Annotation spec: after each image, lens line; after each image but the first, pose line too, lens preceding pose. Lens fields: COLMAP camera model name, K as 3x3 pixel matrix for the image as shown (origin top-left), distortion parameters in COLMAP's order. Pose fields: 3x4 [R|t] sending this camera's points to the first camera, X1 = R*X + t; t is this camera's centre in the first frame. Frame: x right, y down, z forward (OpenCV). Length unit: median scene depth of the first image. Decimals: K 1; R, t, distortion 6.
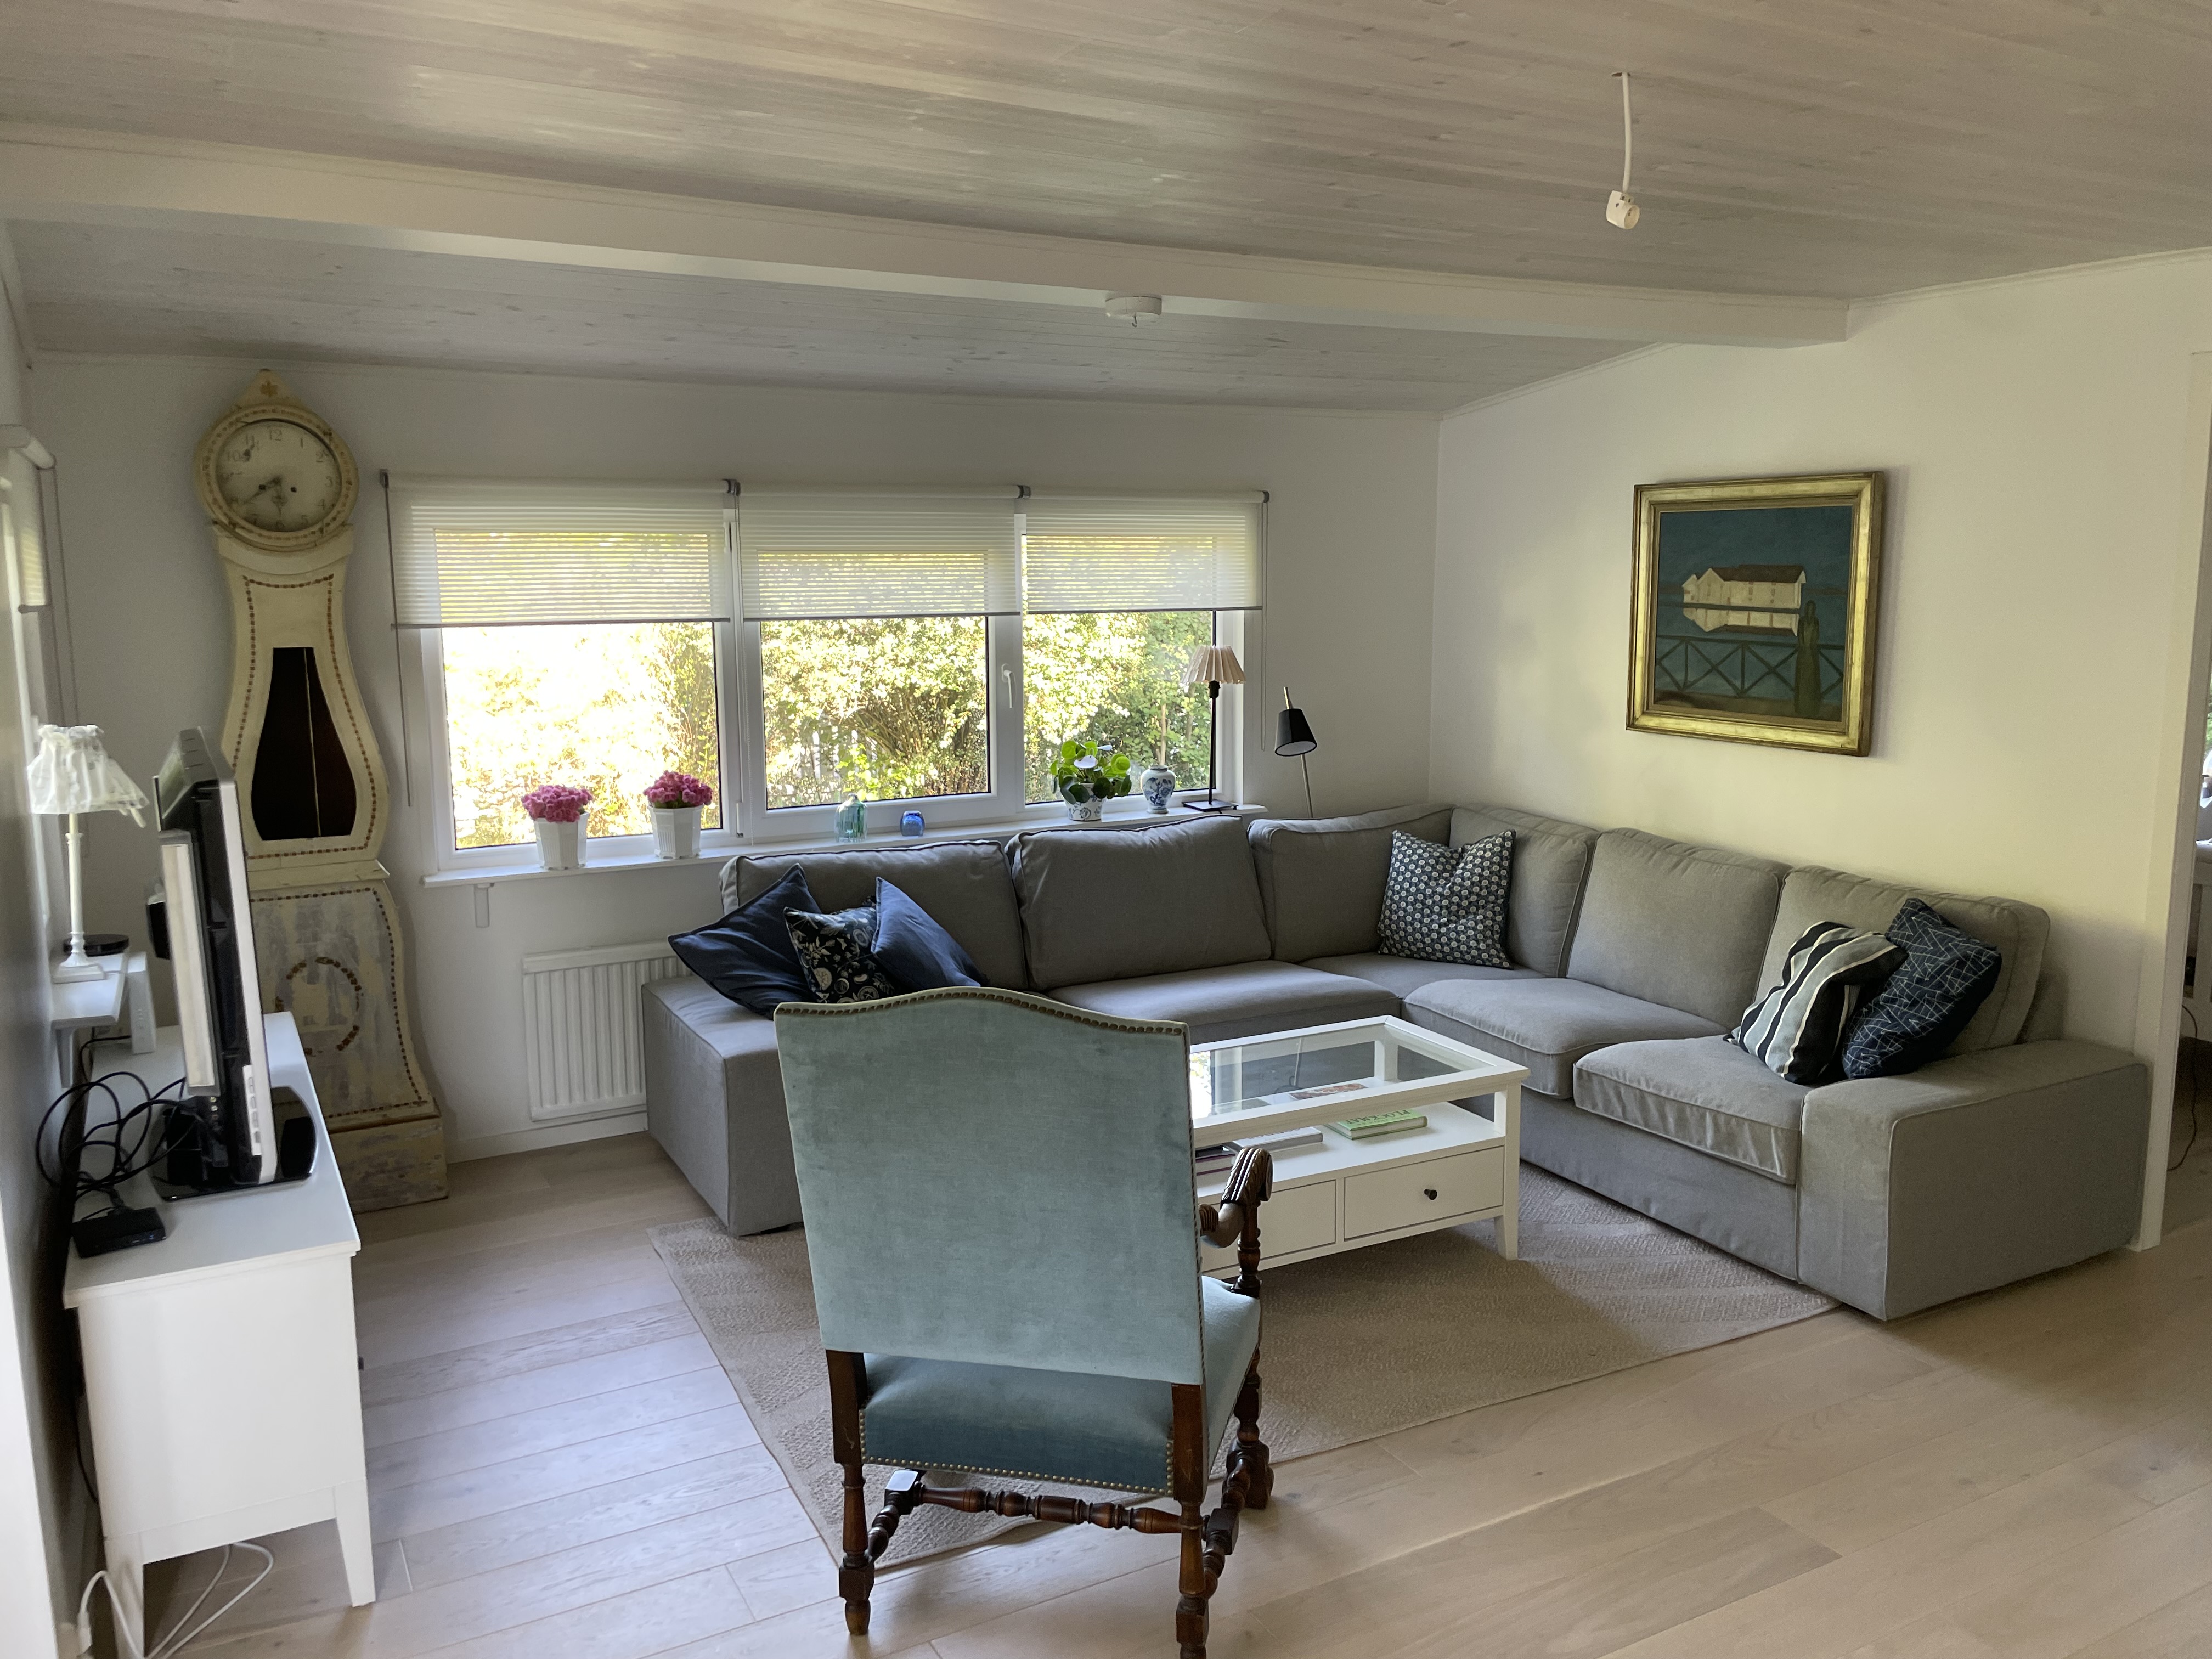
lens RADIAL K [[1668.5, 0, 1109.4], [0, 1668.5, 821.8], [0, 0, 1]] dist [0.056051, -0.000313]
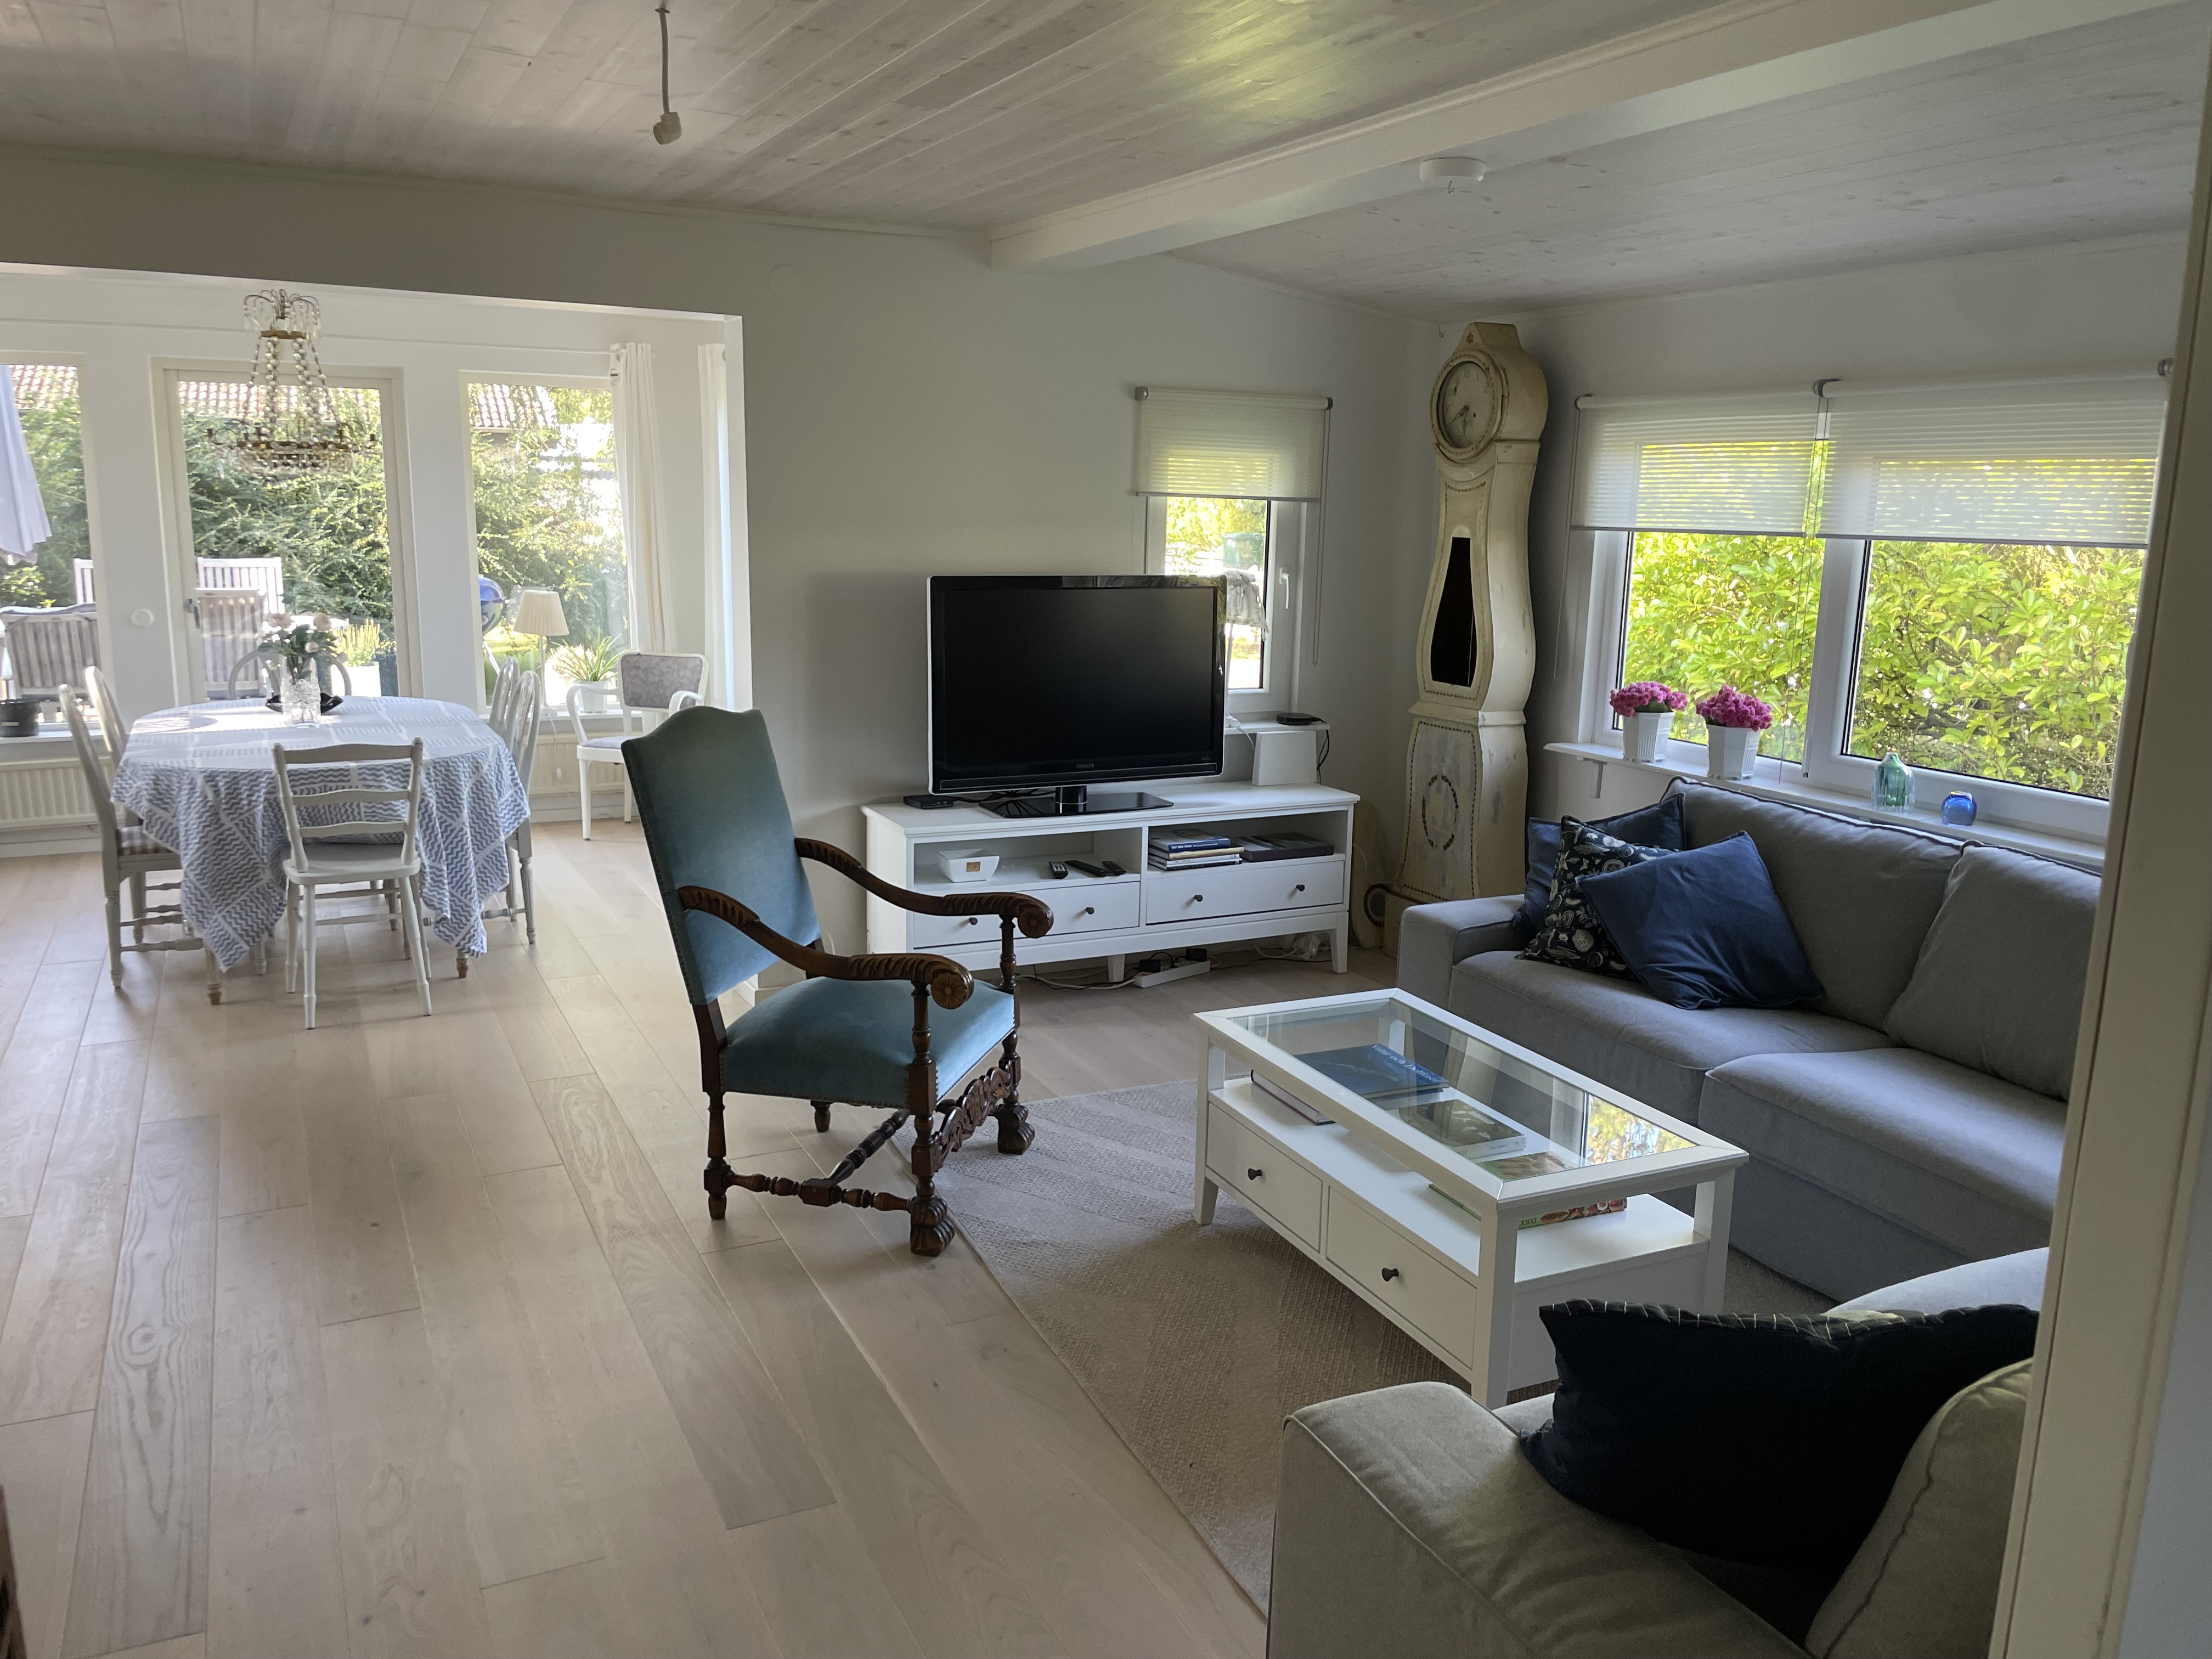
lens RADIAL K [[1668.5, 0, 1104.6], [0, 1668.5, 827.0], [0, 0, 1]] dist [0.056051, -0.000313]
pose [[-0.006489, 0.213975, -0.976818, 0.816422], [-0.164701, 0.963269, 0.212101, -0.114286], [0.986322, 0.162259, 0.028991, 0.711713]]
